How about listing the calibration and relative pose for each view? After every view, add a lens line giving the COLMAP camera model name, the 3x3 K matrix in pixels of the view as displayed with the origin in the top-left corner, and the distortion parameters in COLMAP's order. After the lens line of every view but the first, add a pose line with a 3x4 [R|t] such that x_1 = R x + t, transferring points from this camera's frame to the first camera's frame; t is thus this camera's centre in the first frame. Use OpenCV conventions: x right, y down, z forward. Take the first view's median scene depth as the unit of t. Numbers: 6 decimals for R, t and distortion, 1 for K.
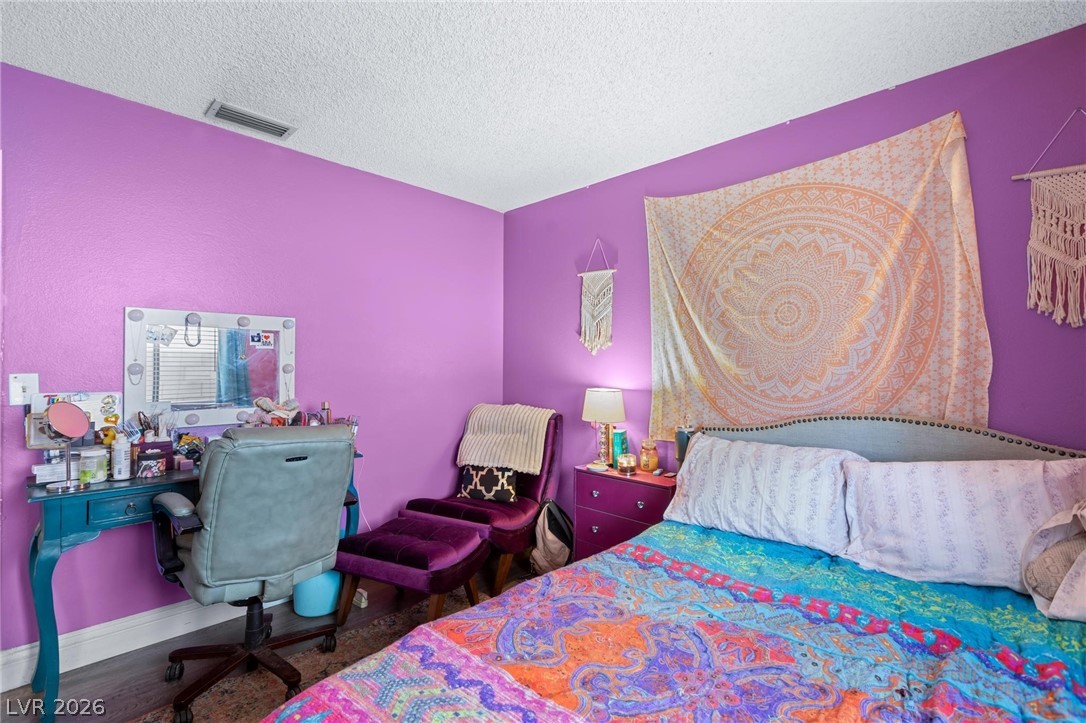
lens RADIAL K [[494.5, 0, 543.0], [0, 494.5, 361.5], [0, 0, 1]] dist [-0.000283, -0.000237]
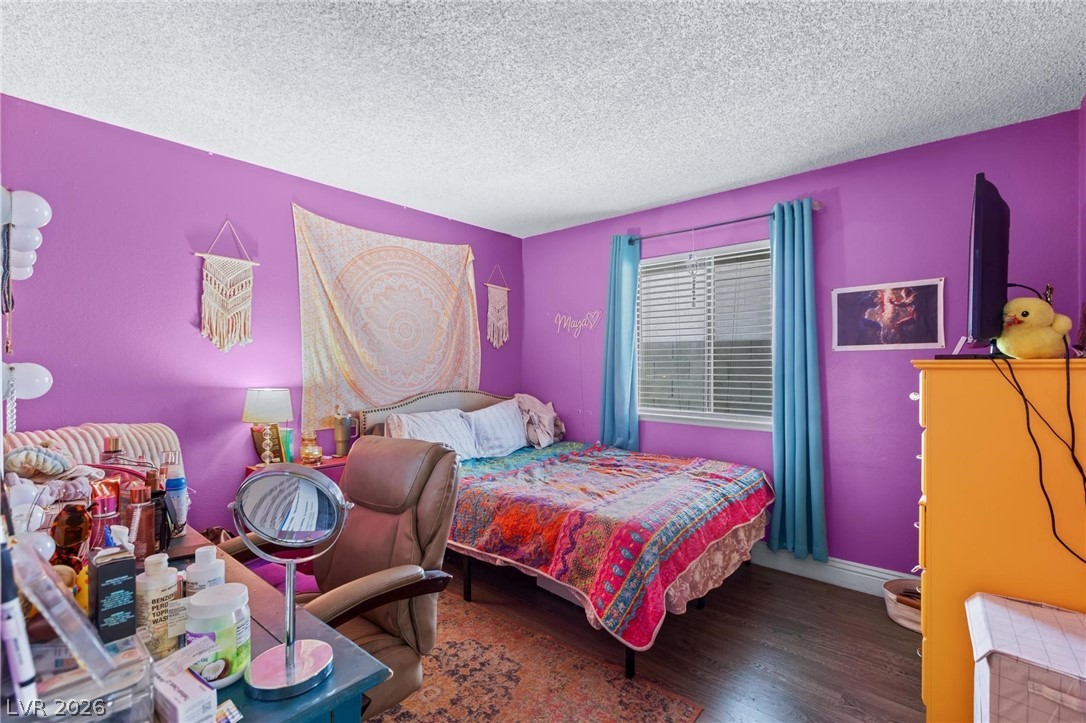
lens RADIAL K [[504.9, 0, 539.6], [0, 504.9, 367.3], [0, 0, 1]] dist [0.010151, -0.000841]
pose [[-0.057006, -0.008680, 0.998336, -1.036905], [-0.007890, 0.999935, 0.008243, 0.002519], [-0.998343, -0.007407, -0.057071, 0.617135]]
